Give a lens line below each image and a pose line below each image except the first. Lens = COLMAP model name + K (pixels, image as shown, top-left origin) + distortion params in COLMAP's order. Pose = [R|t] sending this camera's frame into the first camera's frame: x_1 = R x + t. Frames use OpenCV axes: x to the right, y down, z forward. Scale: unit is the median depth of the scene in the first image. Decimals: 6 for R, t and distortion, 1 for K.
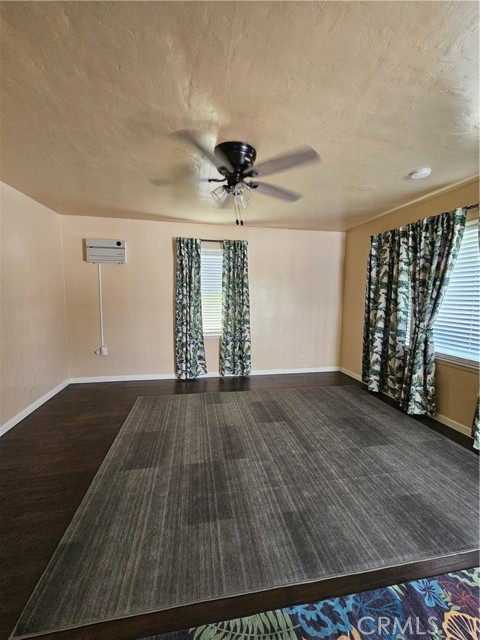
lens RADIAL K [[262.7, 0, 240.3], [0, 262.7, 320.3], [0, 0, 1]] dist [-0.002000, -0.000820]
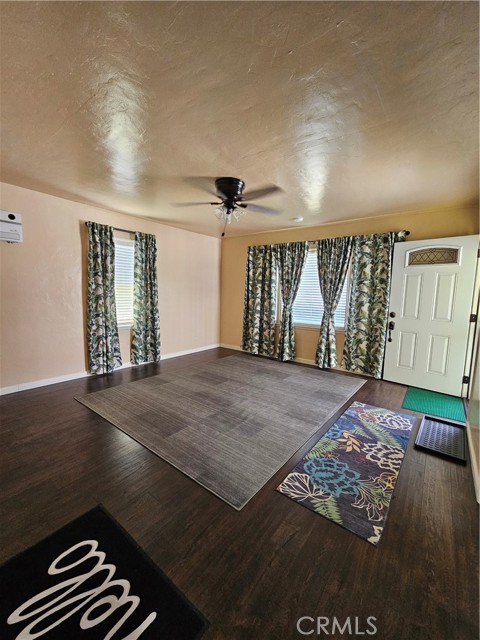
lens RADIAL K [[262.7, 0, 241.2], [0, 262.7, 320.6], [0, 0, 1]] dist [-0.002000, -0.000820]
pose [[0.745466, -0.064636, 0.663402, -0.508989], [0.045872, 0.997902, 0.045679, 0.013179], [-0.664963, -0.003620, 0.746868, -0.041967]]
